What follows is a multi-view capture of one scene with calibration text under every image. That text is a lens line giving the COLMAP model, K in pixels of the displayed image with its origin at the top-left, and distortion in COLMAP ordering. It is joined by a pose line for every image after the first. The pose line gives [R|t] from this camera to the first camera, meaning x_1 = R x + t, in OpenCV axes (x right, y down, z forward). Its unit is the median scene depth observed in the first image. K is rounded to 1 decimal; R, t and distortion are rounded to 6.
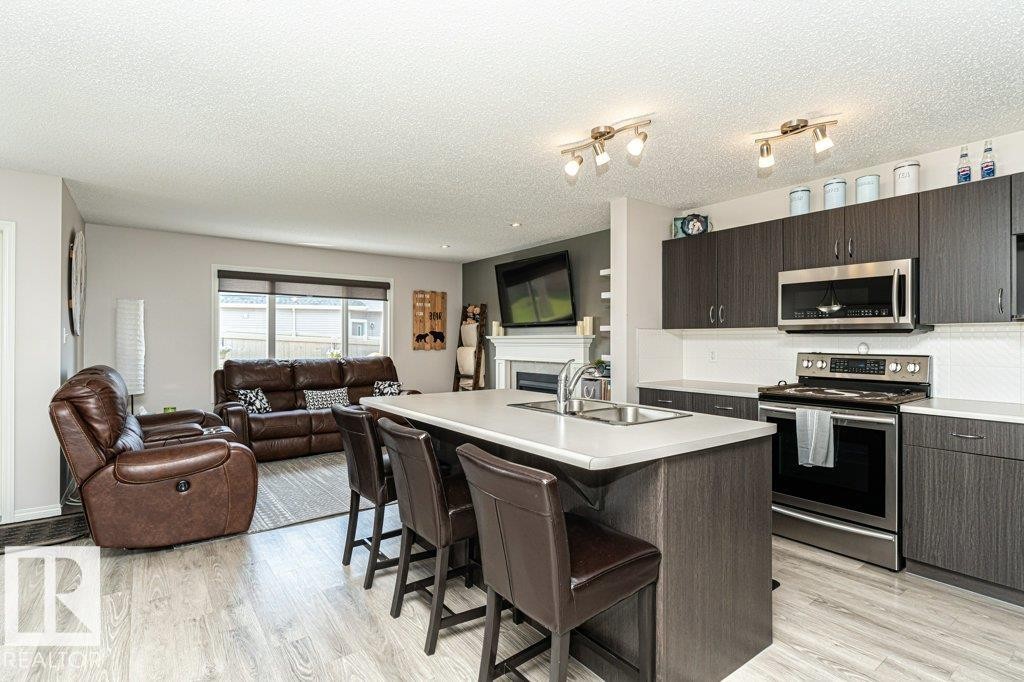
lens RADIAL K [[488.0, 0, 515.7], [0, 488.0, 338.1], [0, 0, 1]] dist [-0.004223, 0.003053]
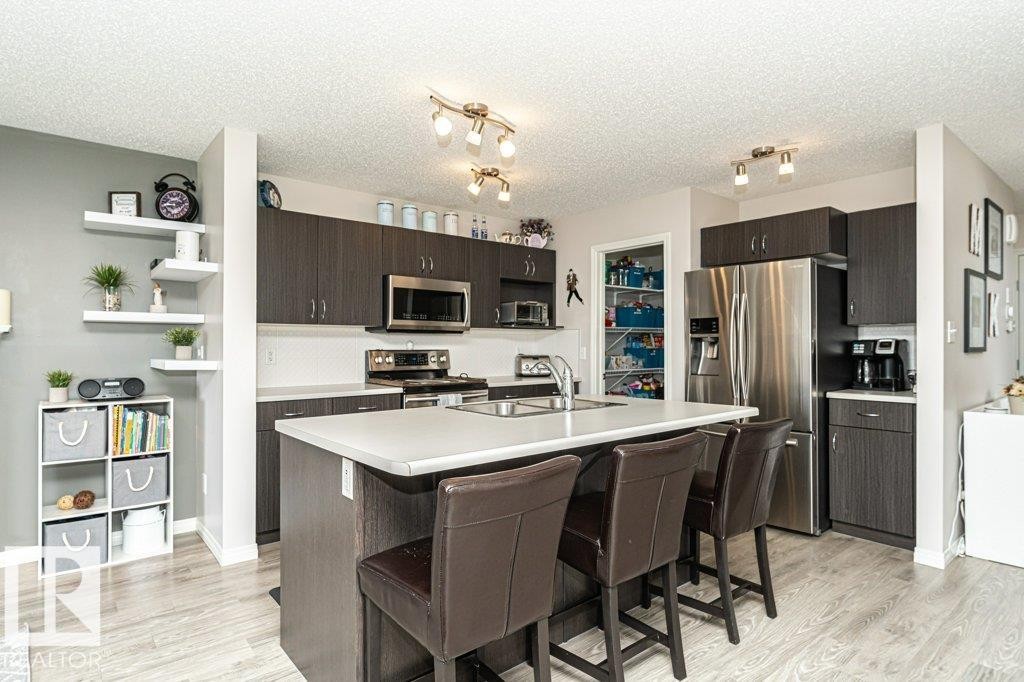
lens RADIAL K [[565.5, 0, 490.4], [0, 565.5, 344.2], [0, 0, 1]] dist [-0.000305, 0.000343]
pose [[-0.021094, -0.000596, 0.999777, -0.496904], [-0.006285, 0.999980, 0.000463, 0.010527], [-0.999758, -0.006274, -0.021097, 0.554945]]
